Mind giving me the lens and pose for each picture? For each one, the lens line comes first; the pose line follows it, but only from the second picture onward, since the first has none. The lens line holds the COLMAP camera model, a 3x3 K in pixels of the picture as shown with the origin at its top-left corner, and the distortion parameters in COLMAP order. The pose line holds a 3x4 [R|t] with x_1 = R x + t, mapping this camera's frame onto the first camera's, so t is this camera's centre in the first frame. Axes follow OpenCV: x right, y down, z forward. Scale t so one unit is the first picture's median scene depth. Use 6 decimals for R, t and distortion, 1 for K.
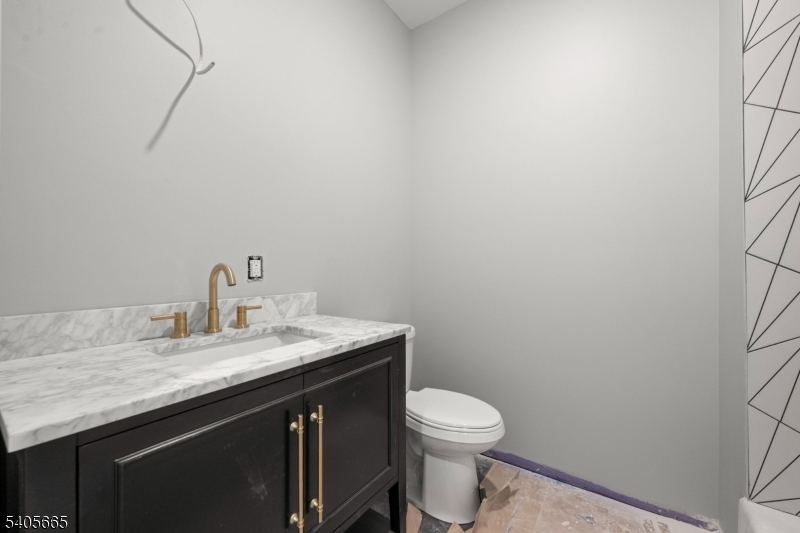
lens RADIAL K [[318.6, 0, 394.6], [0, 318.6, 263.4], [0, 0, 1]] dist [0.000497, -0.000336]
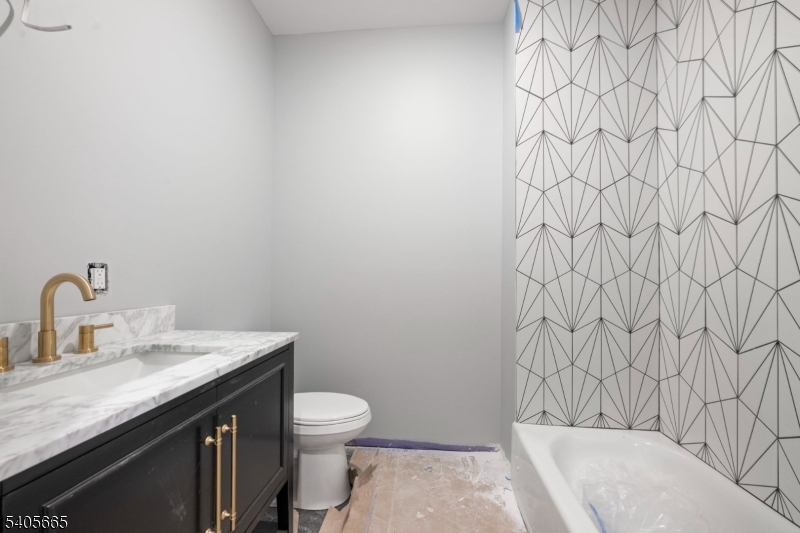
lens RADIAL K [[318.6, 0, 397.3], [0, 318.6, 269.7], [0, 0, 1]] dist [0.000497, -0.000336]
pose [[0.869290, 0.016381, 0.494031, -0.213791], [-0.014438, 0.999866, -0.007748, -0.013928], [-0.494091, -0.000397, 0.869410, -0.104221]]
